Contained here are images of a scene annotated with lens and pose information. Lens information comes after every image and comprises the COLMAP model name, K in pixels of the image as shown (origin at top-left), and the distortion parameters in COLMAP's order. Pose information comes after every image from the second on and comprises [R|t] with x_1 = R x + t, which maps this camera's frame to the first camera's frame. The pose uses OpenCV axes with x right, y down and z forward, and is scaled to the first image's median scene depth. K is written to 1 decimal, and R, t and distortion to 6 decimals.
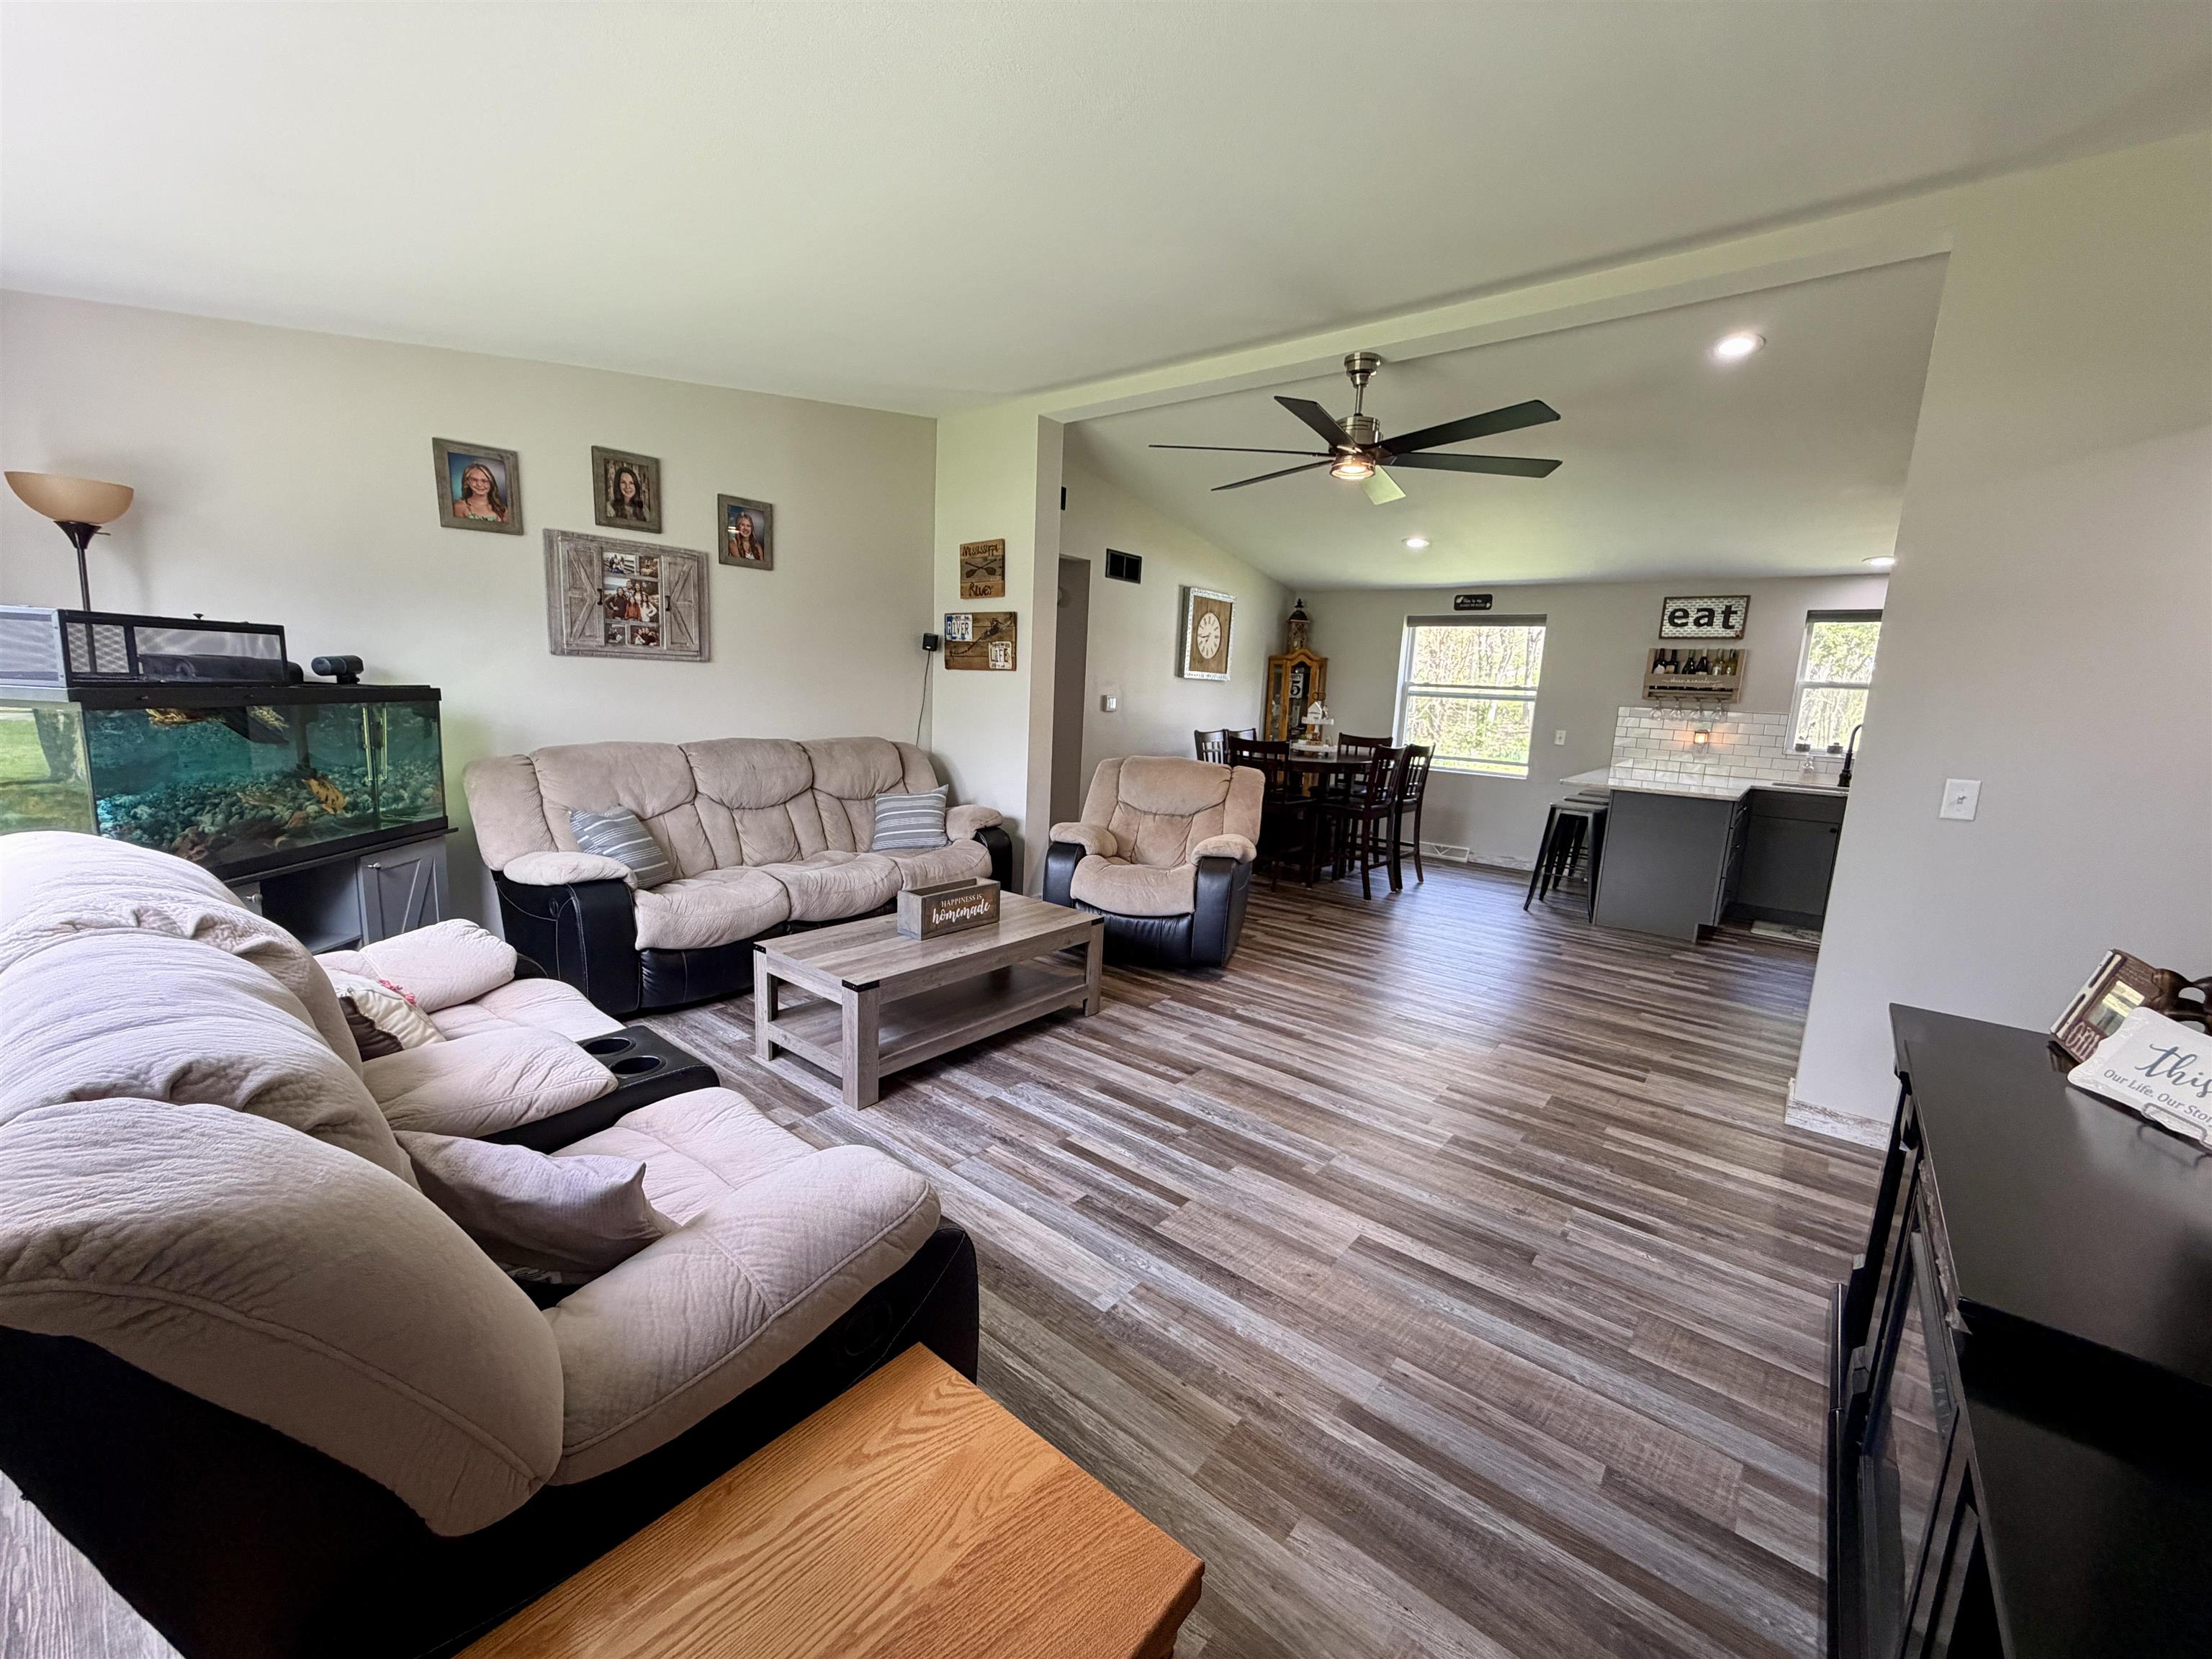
lens RADIAL K [[877.7, 0, 1105.0], [0, 877.7, 833.8], [0, 0, 1]] dist [-0.000963, -0.000361]
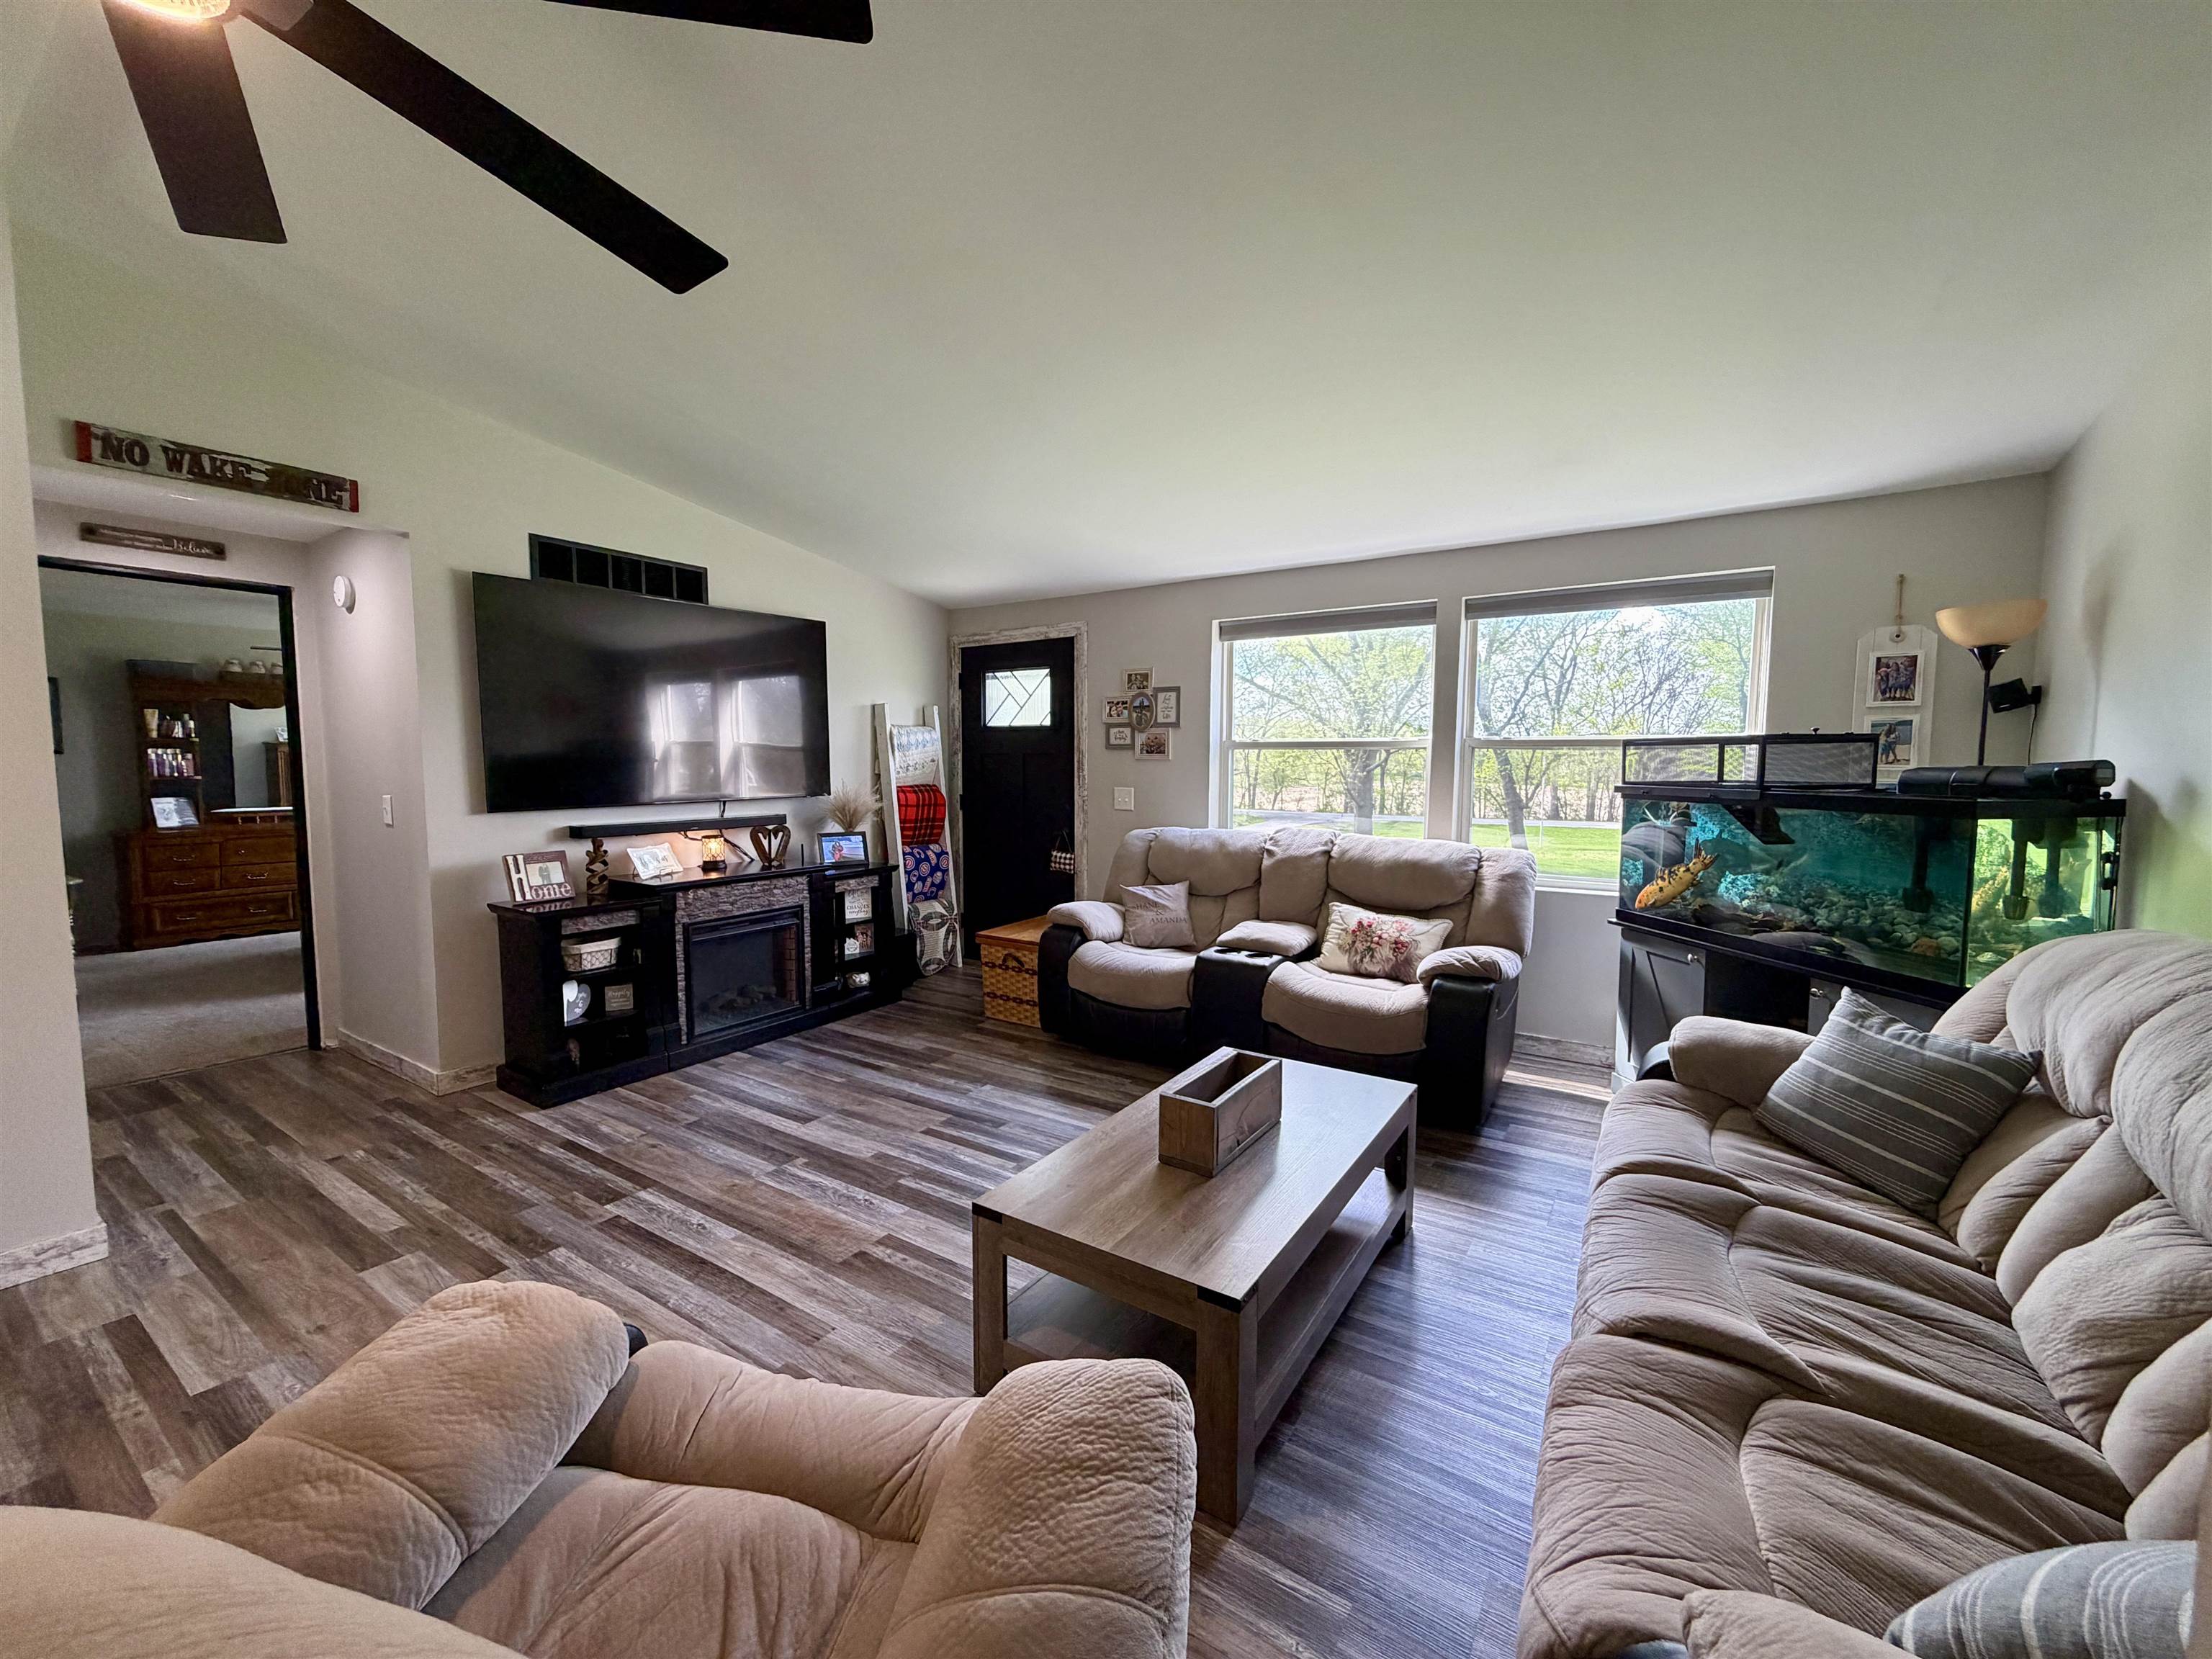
lens RADIAL K [[877.7, 0, 1105.0], [0, 877.7, 833.8], [0, 0, 1]] dist [-0.000963, -0.000361]
pose [[-0.993517, -0.039422, -0.106627, -0.013270], [-0.064334, 0.968277, 0.241456, -0.213992], [0.093725, 0.246750, -0.964536, 1.304483]]
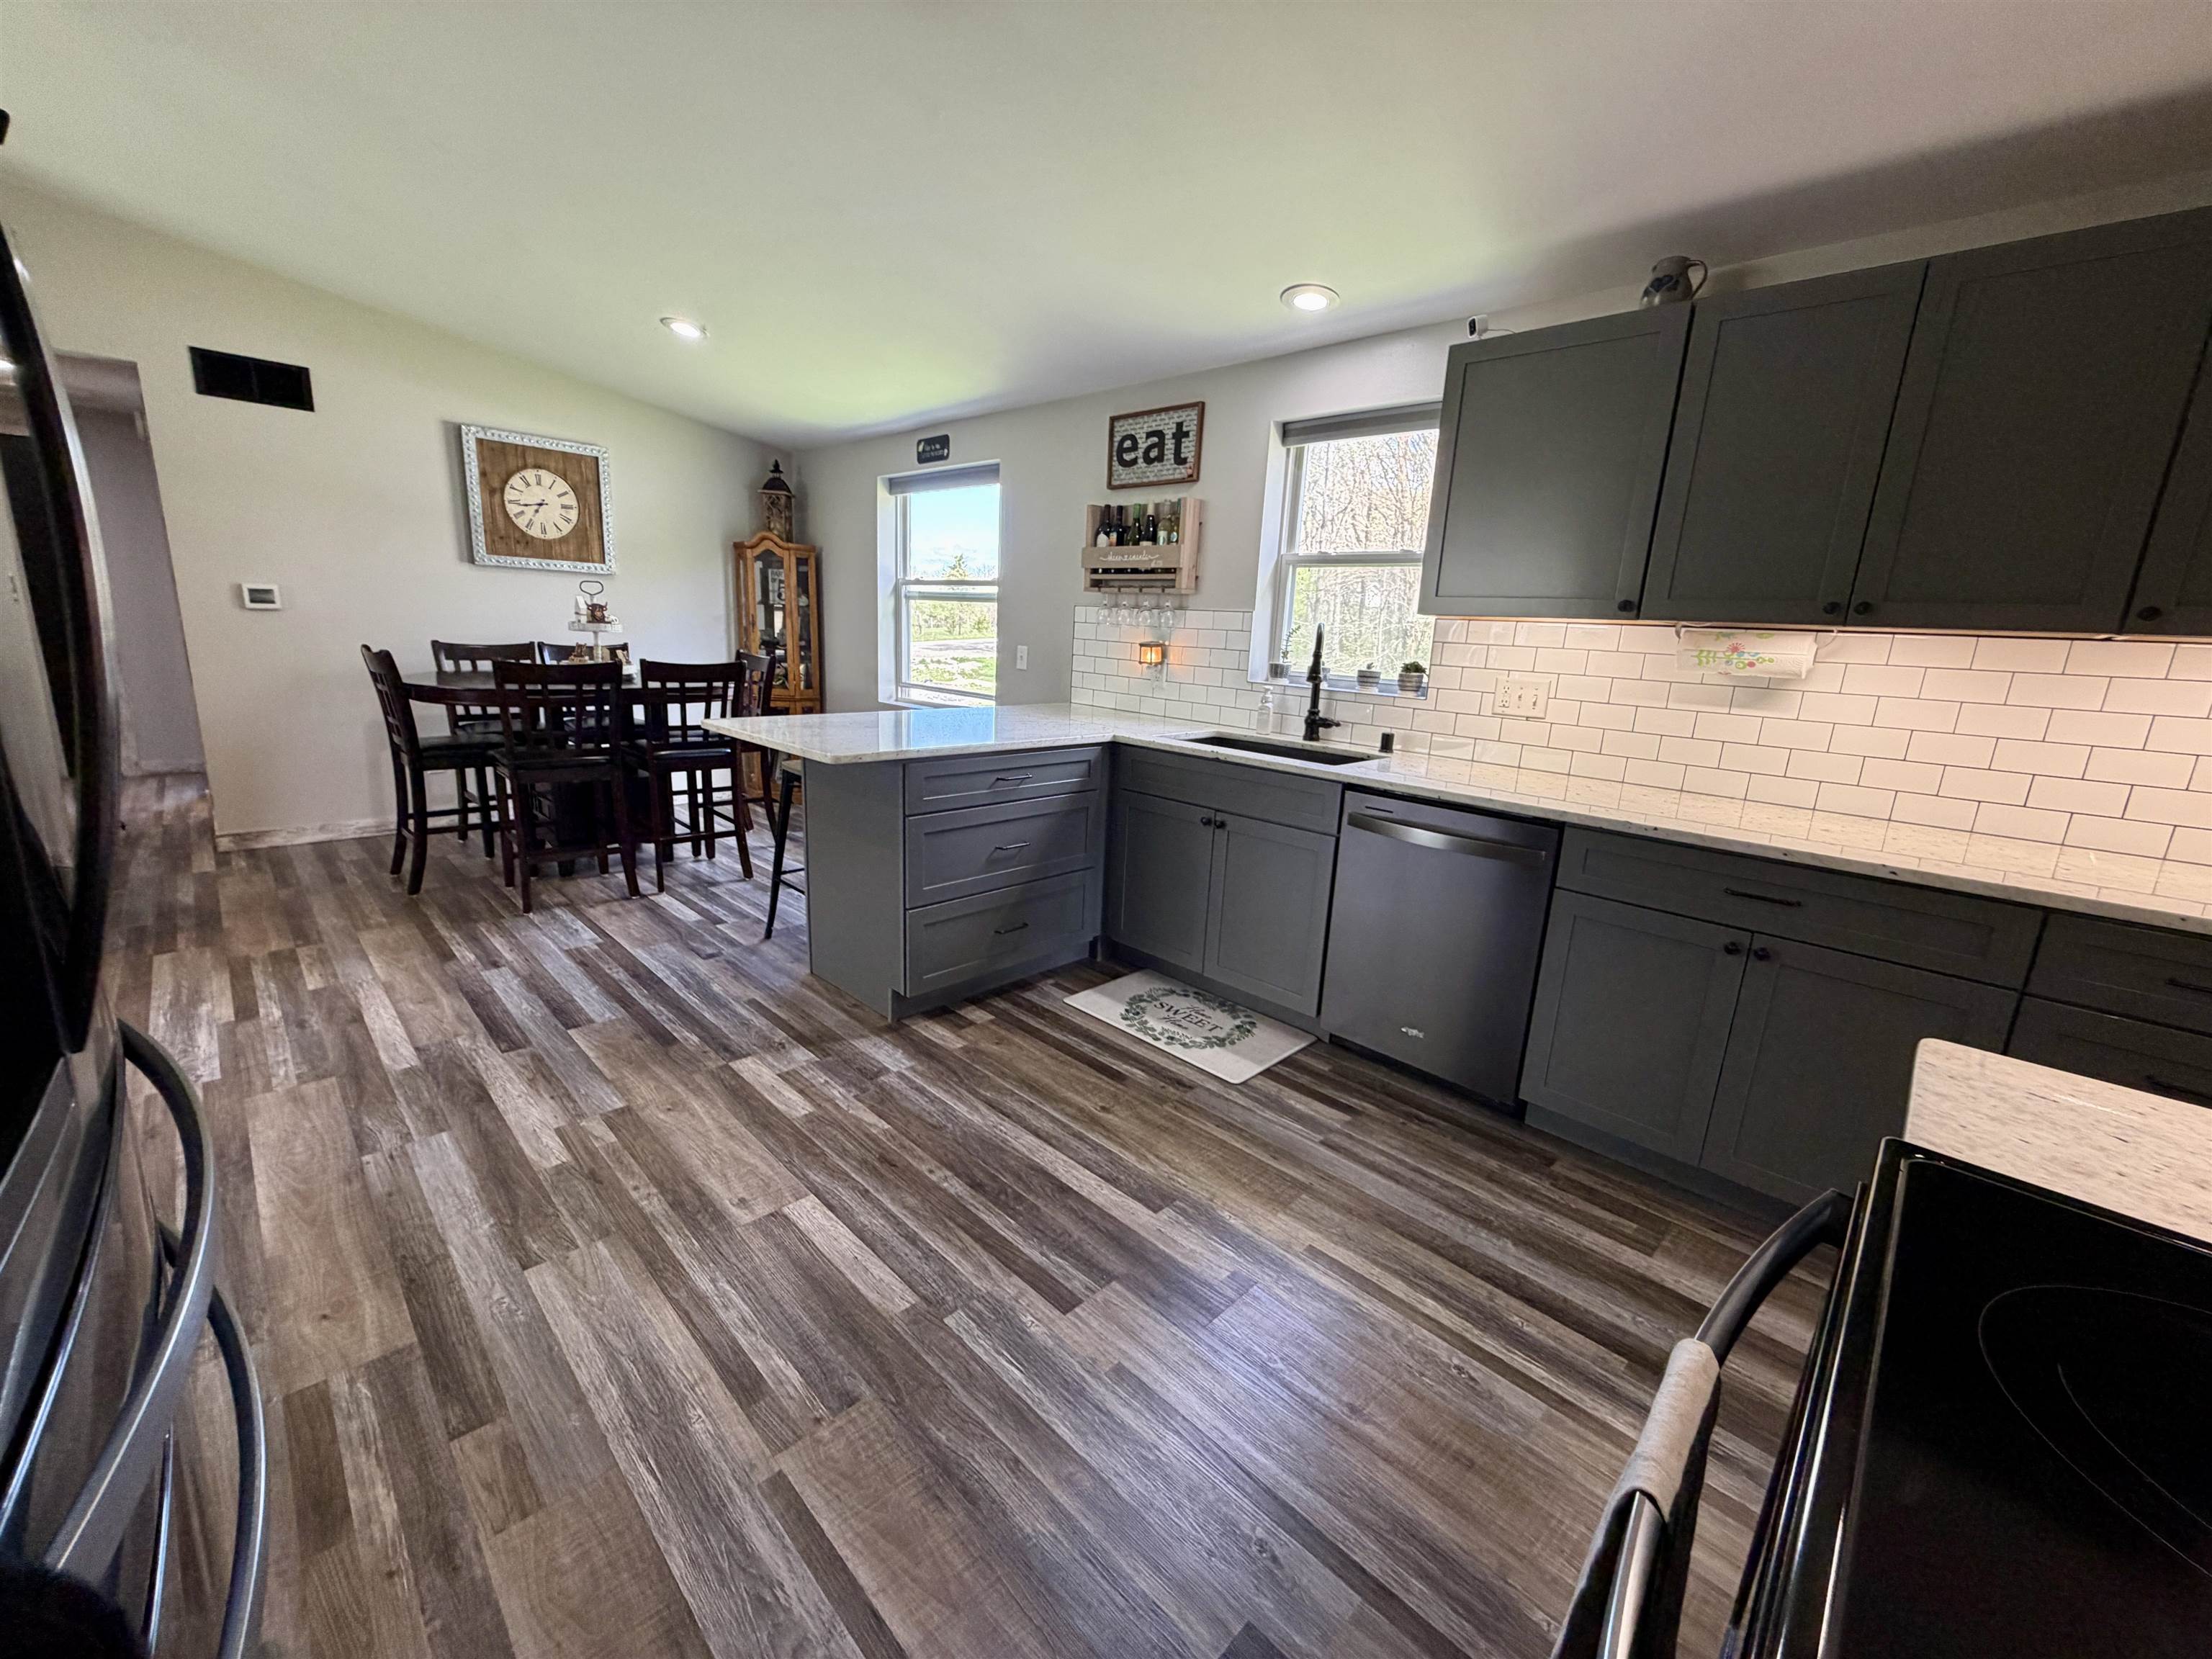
lens RADIAL K [[885.5, 0, 1103.5], [0, 885.5, 827.8], [0, 0, 1]] dist [-0.000565, -0.000086]
pose [[0.995182, 0.024880, -0.094839, 1.130943], [-0.019514, 0.998178, 0.057097, -0.041219], [0.096087, -0.054971, 0.993854, 0.627246]]
